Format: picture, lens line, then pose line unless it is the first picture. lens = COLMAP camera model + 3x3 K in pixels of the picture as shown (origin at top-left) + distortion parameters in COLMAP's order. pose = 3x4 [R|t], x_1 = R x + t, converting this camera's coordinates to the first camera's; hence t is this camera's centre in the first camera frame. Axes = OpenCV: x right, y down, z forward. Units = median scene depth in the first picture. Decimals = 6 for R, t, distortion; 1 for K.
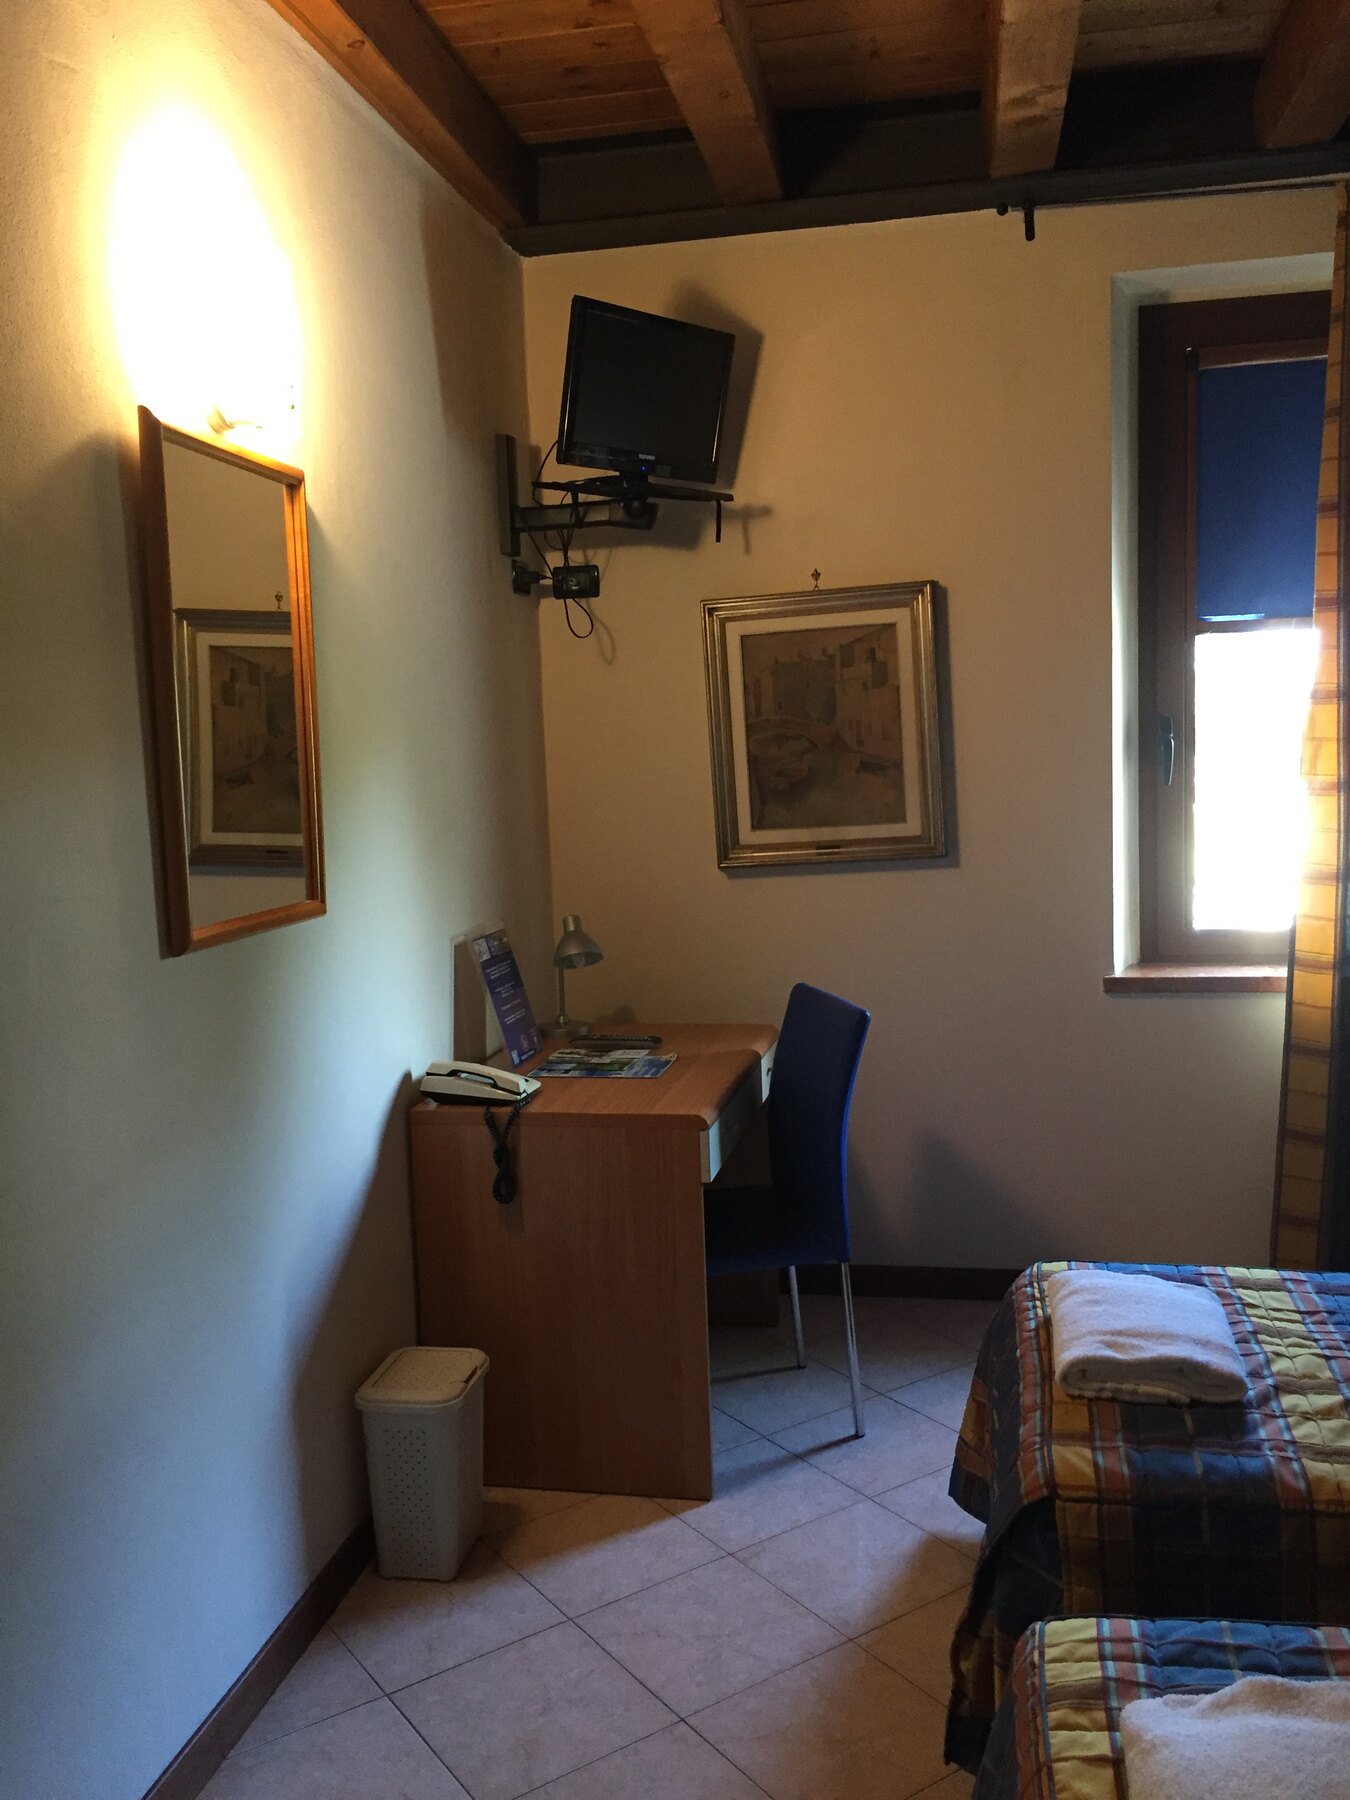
lens RADIAL K [[1525.1, 0, 675.3], [0, 1525.1, 902.9], [0, 0, 1]] dist [0.033859, -0.042249]
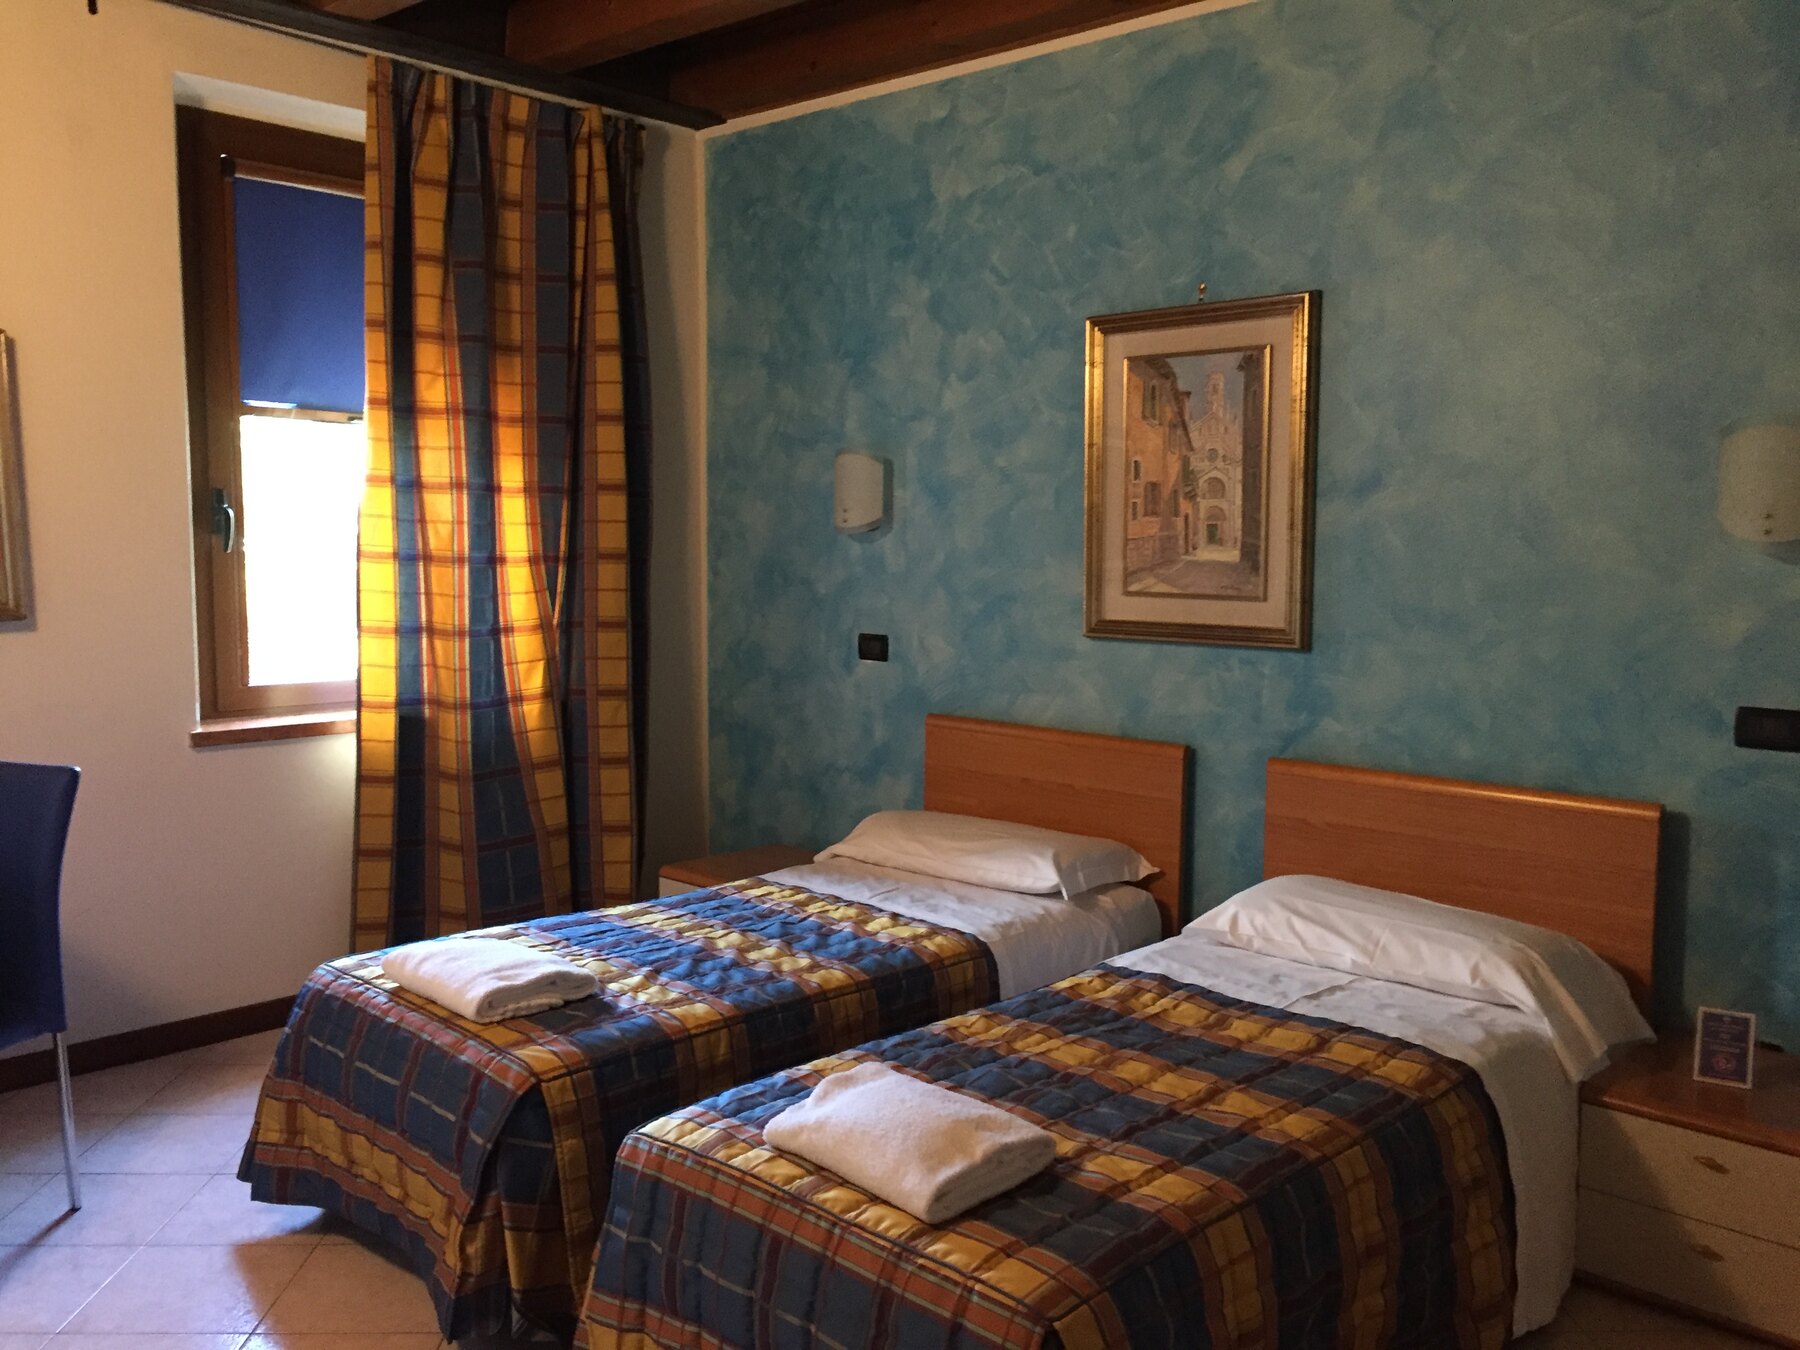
lens RADIAL K [[1525.1, 0, 899.5], [0, 1525.1, 671.1], [0, 0, 1]] dist [0.033859, -0.042249]
pose [[0.534437, -0.035705, 0.844454, -0.600011], [0.057253, 0.998342, 0.005977, 0.047957], [-0.843267, 0.045153, 0.535595, 0.037767]]
